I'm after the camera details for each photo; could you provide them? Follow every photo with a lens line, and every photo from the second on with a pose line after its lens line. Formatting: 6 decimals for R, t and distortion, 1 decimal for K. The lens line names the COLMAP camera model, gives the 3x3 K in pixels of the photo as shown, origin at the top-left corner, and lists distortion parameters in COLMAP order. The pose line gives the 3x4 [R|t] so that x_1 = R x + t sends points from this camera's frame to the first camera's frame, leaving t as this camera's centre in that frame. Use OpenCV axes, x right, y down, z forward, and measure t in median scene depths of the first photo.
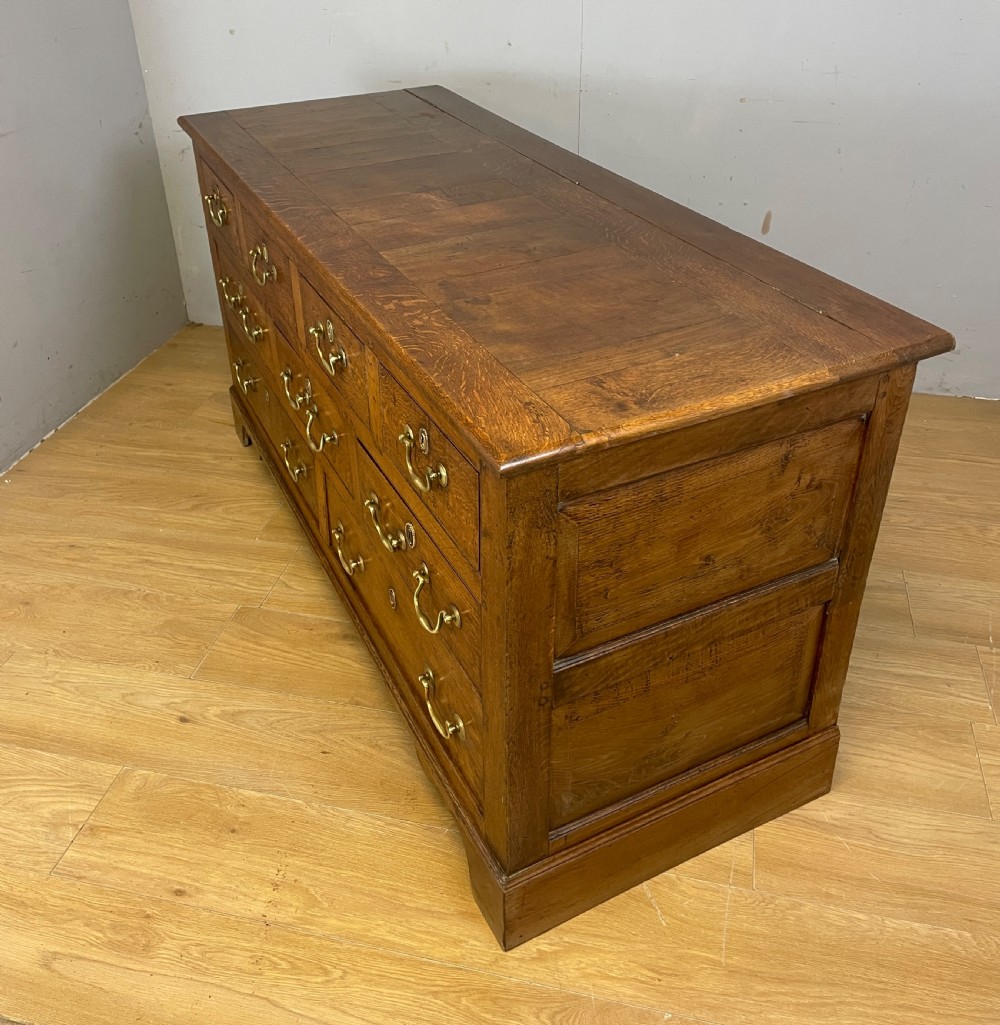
lens RADIAL K [[1002.8, 0, 505.7], [0, 1002.8, 424.9], [0, 0, 1]] dist [0.107357, -0.143179]
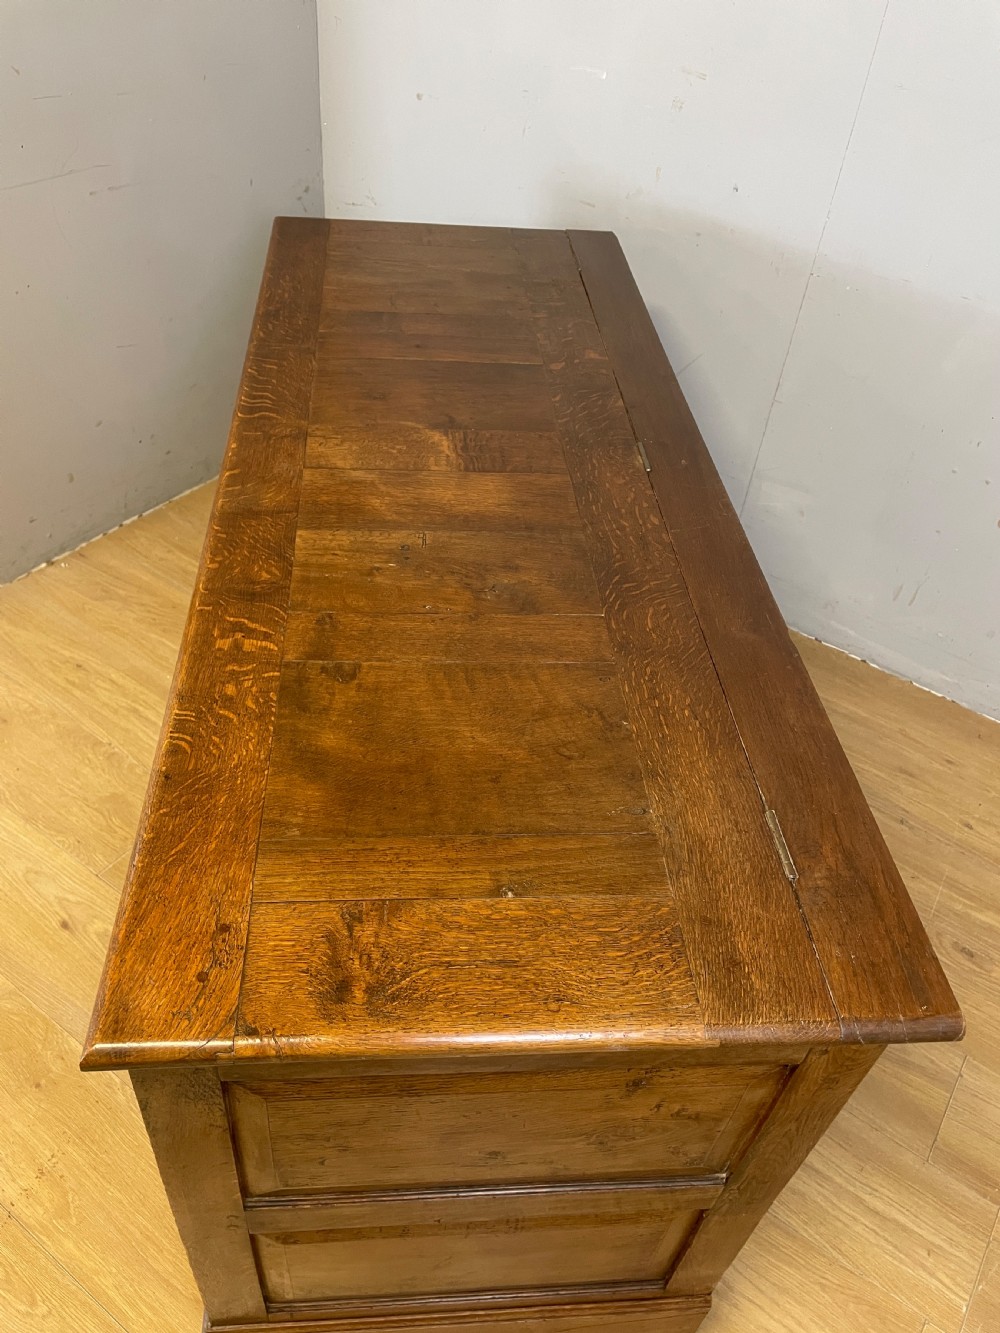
lens RADIAL K [[995.3, 0, 508.9], [0, 995.3, 666.7], [0, 0, 1]] dist [0.096723, -0.126160]
pose [[0.920328, 0.319198, -0.226074, 0.207858], [-0.267984, 0.935566, 0.230002, -0.276404], [0.284924, -0.151093, 0.946567, 0.313694]]
